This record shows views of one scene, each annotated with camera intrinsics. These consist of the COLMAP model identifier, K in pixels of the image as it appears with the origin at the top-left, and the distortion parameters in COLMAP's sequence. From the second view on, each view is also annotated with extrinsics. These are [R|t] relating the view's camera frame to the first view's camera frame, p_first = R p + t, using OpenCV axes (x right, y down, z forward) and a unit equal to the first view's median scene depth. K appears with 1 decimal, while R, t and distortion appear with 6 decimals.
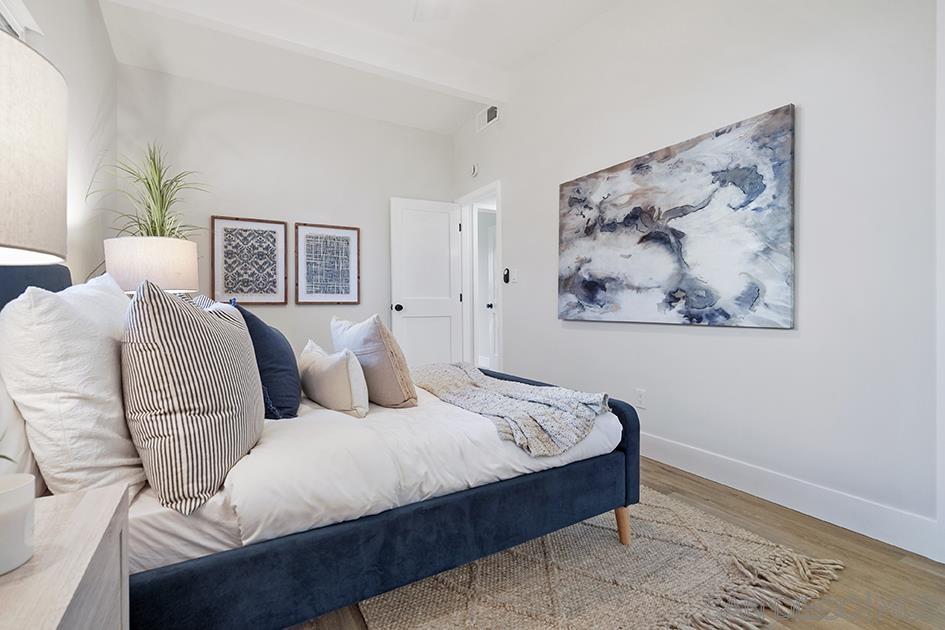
lens RADIAL K [[425.3, 0, 474.4], [0, 425.3, 308.0], [0, 0, 1]] dist [0.001303, 0.001085]
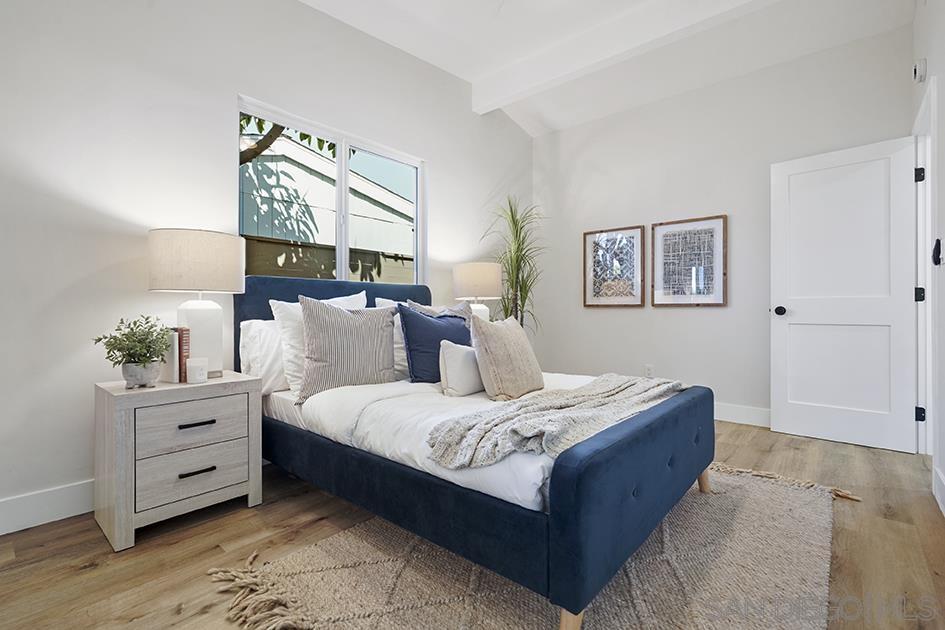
lens RADIAL K [[439.7, 0, 474.1], [0, 439.7, 308.2], [0, 0, 1]] dist [-0.000037, 0.000136]
pose [[0.323056, 0.002902, -0.946375, 0.412113], [-0.007272, 0.999973, 0.000584, -0.002134], [0.946352, 0.006694, 0.323068, 0.272834]]
